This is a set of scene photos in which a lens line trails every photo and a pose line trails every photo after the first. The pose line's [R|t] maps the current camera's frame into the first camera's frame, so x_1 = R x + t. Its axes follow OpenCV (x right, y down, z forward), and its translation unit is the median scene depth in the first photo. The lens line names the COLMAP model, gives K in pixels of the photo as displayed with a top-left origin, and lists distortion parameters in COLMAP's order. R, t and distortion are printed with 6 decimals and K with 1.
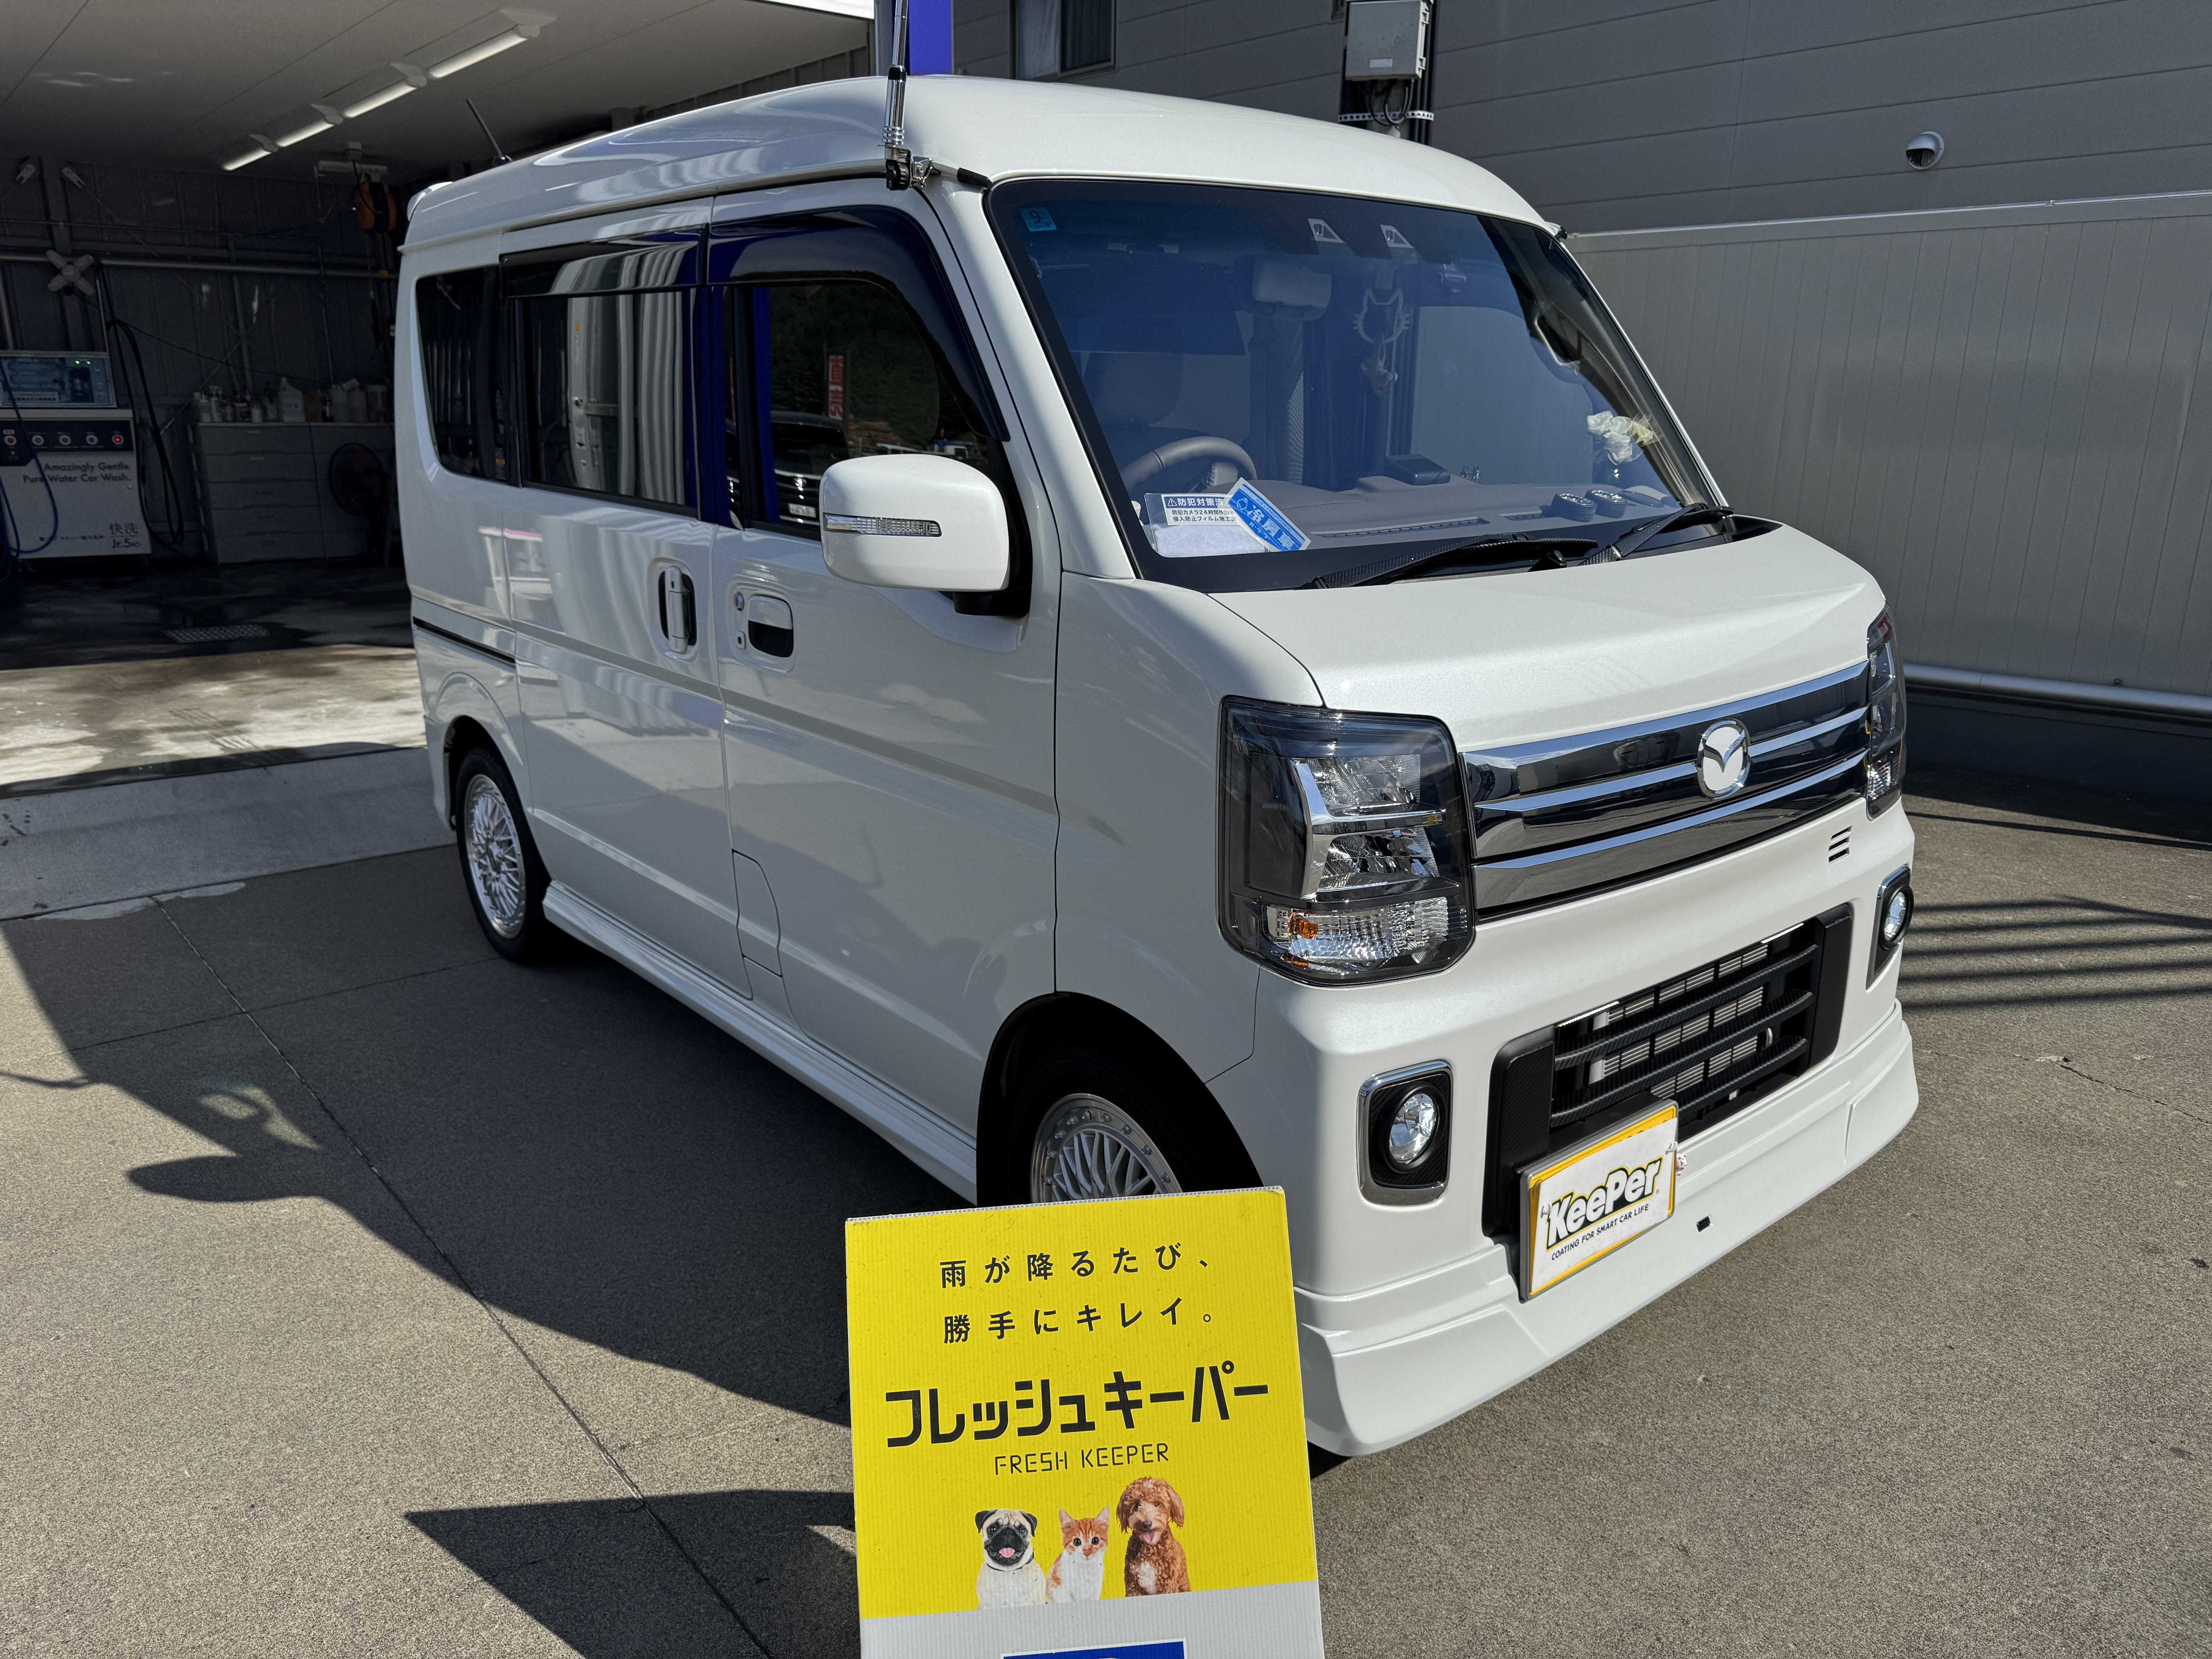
lens RADIAL K [[1569.0, 0, 1105.5], [0, 1569.0, 824.1], [0, 0, 1]] dist [0.000217, -0.003869]
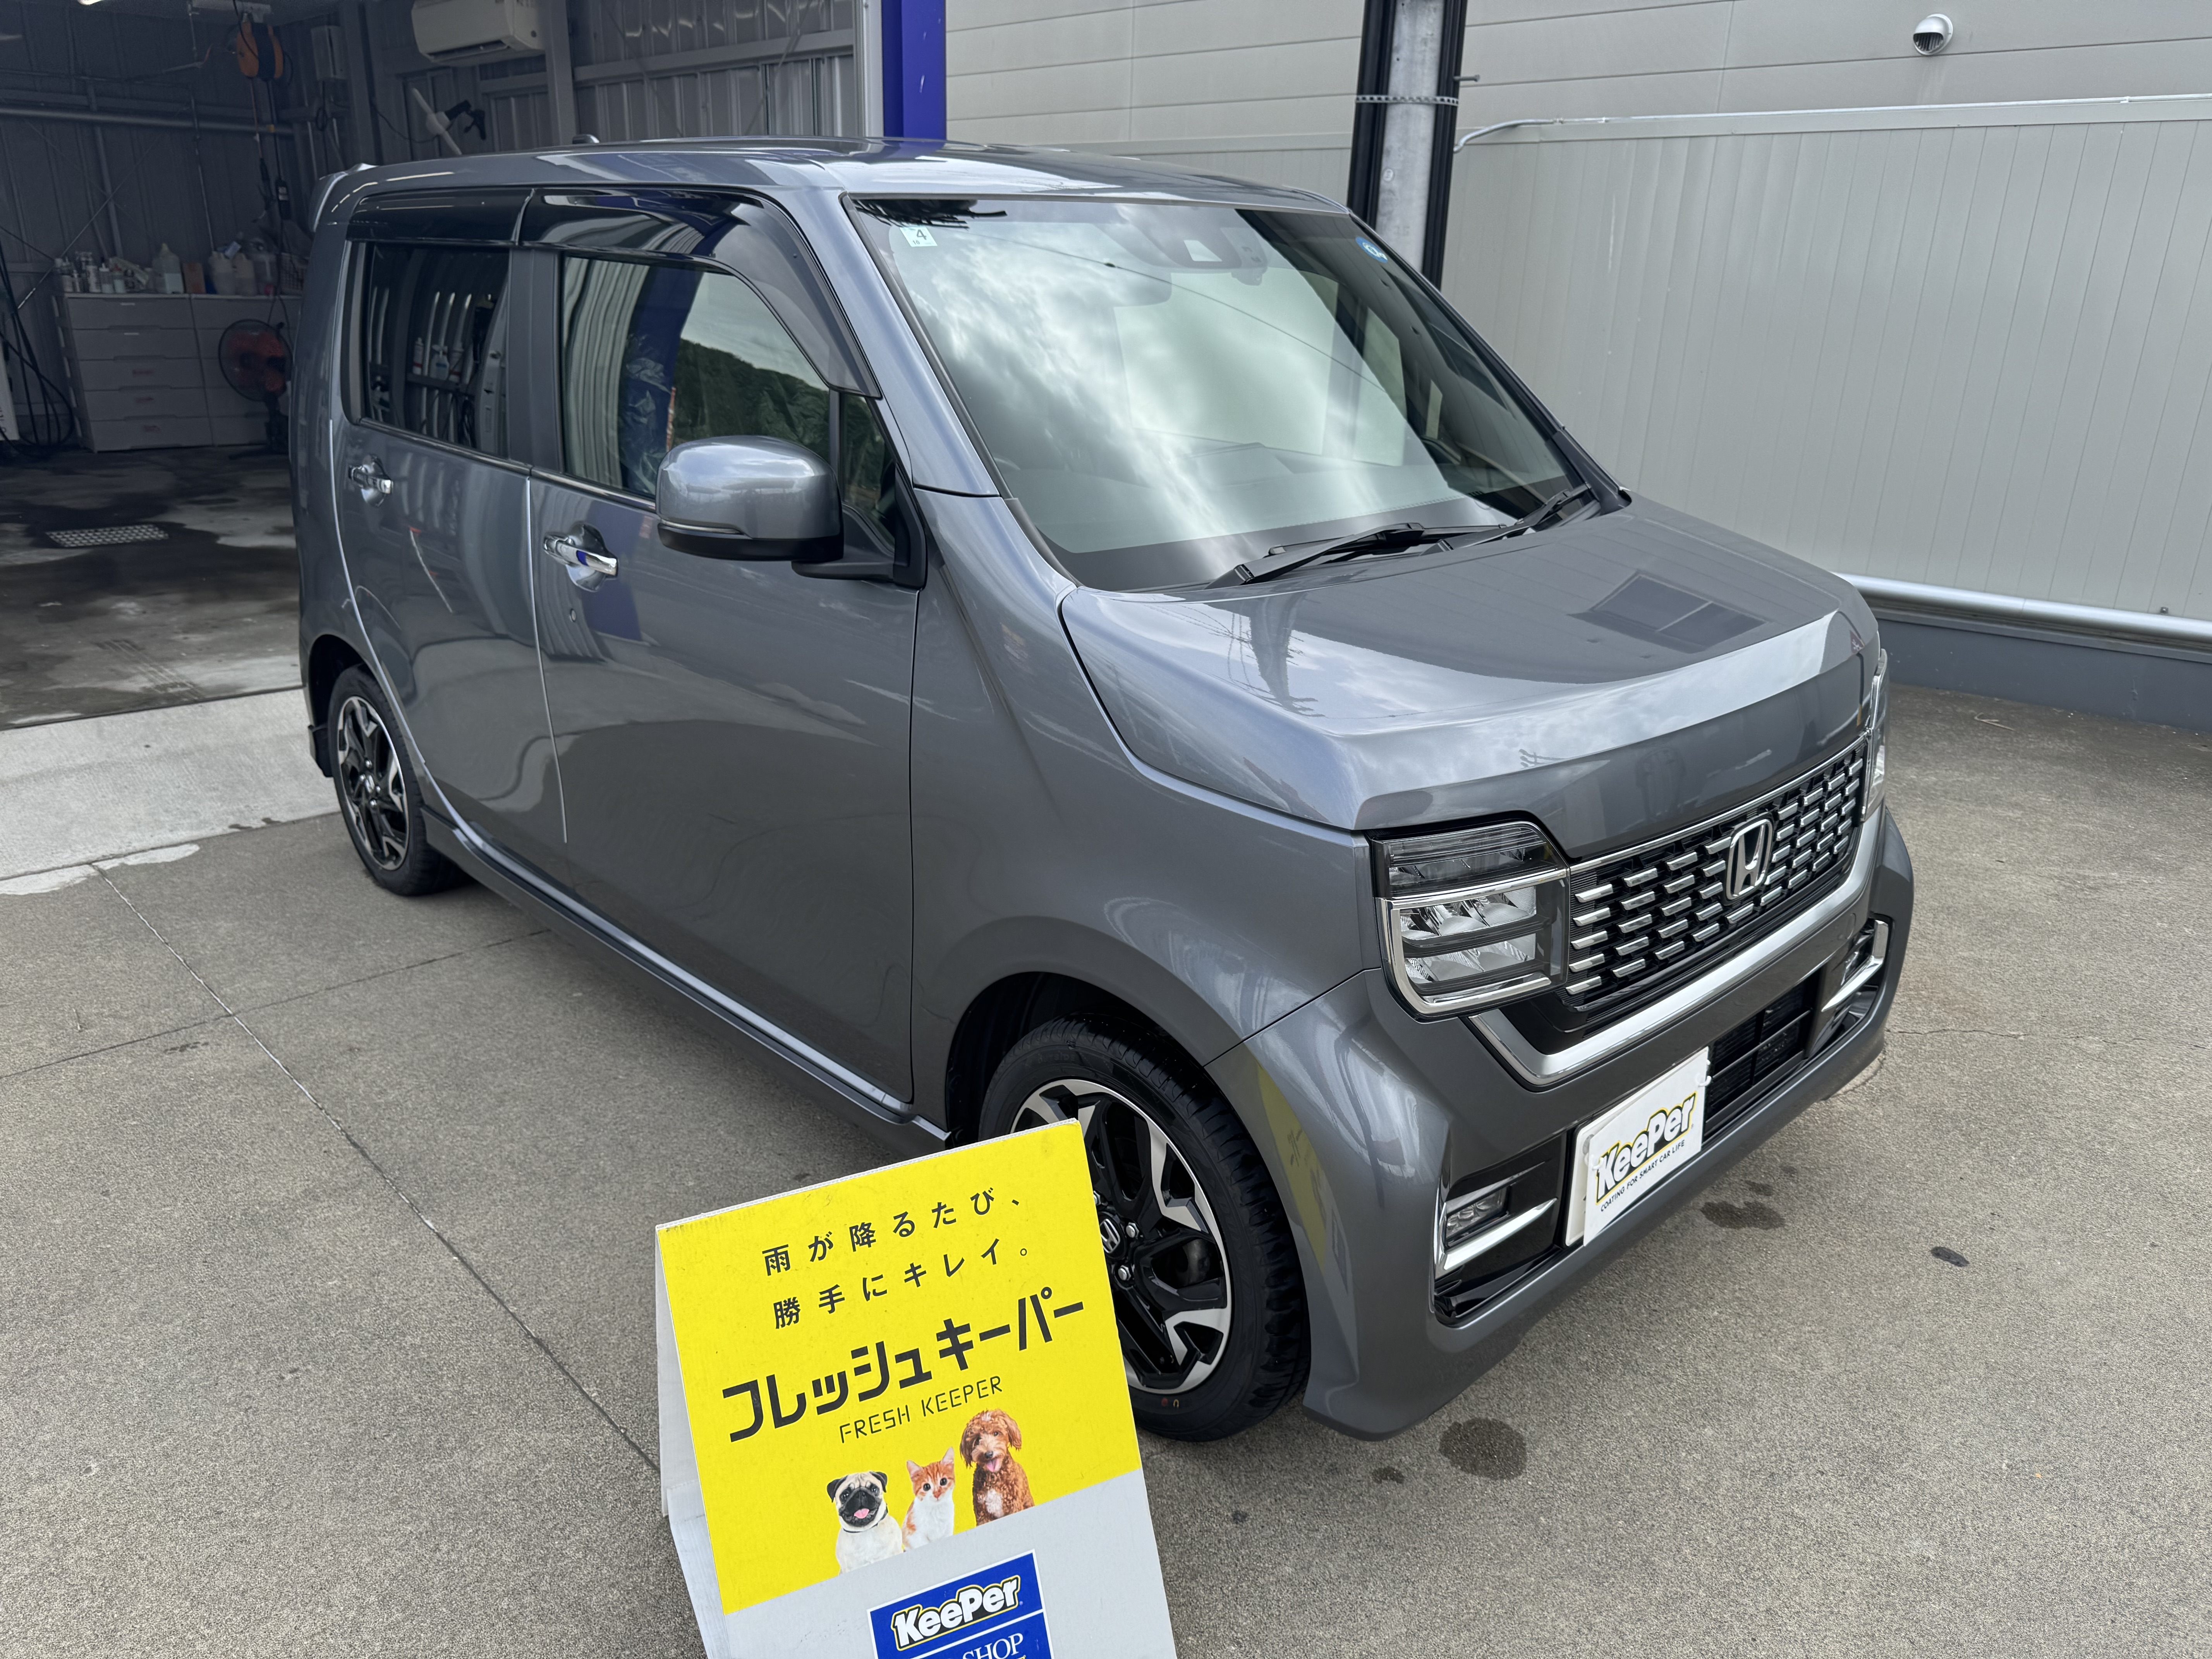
lens RADIAL K [[1571.0, 0, 1112.1], [0, 1571.0, 833.7], [0, 0, 1]] dist [0.000050, -0.004327]
pose [[0.997696, -0.006655, 0.067523, -0.098395], [0.001284, 0.996852, 0.079270, -0.041186], [-0.067838, -0.079000, 0.994564, 0.087536]]
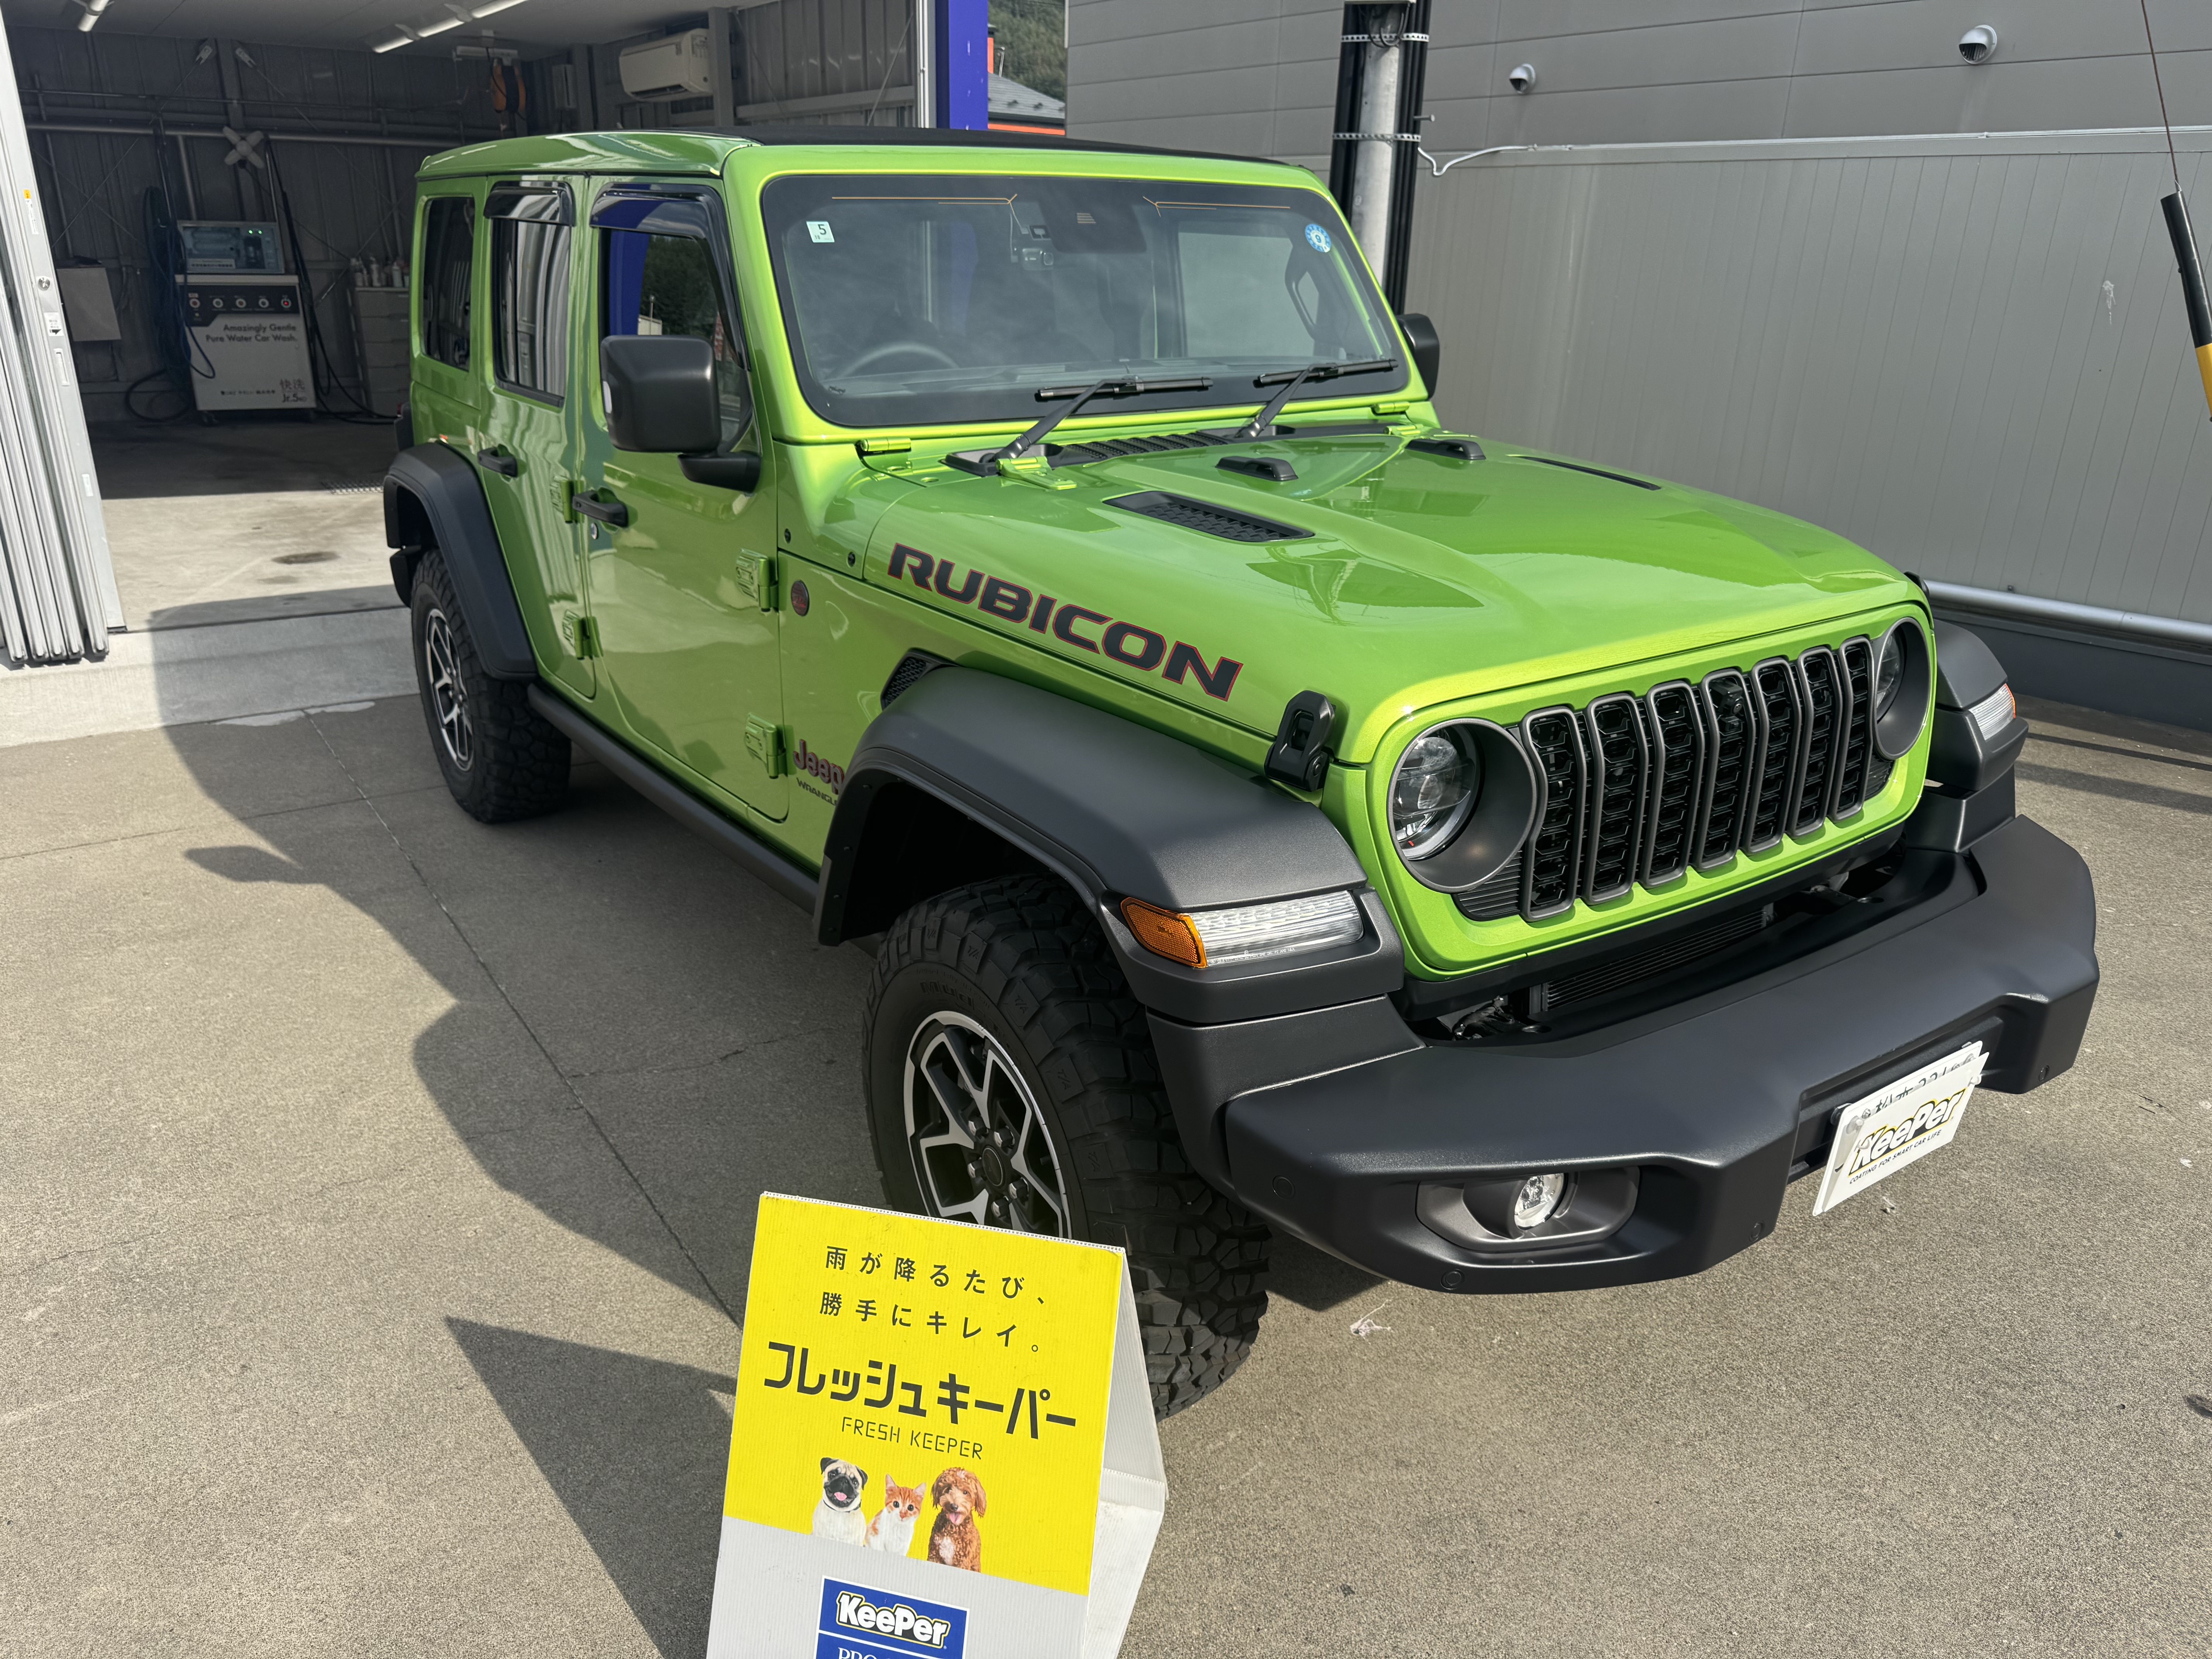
lens RADIAL K [[1567.8, 0, 1101.6], [0, 1567.8, 837.0], [0, 0, 1]] dist [0.003049, -0.006975]
pose [[0.994864, 0.047800, -0.089220, 0.161175], [-0.038732, 0.994159, 0.100735, -0.004942], [0.093514, -0.096762, 0.990905, -0.219547]]
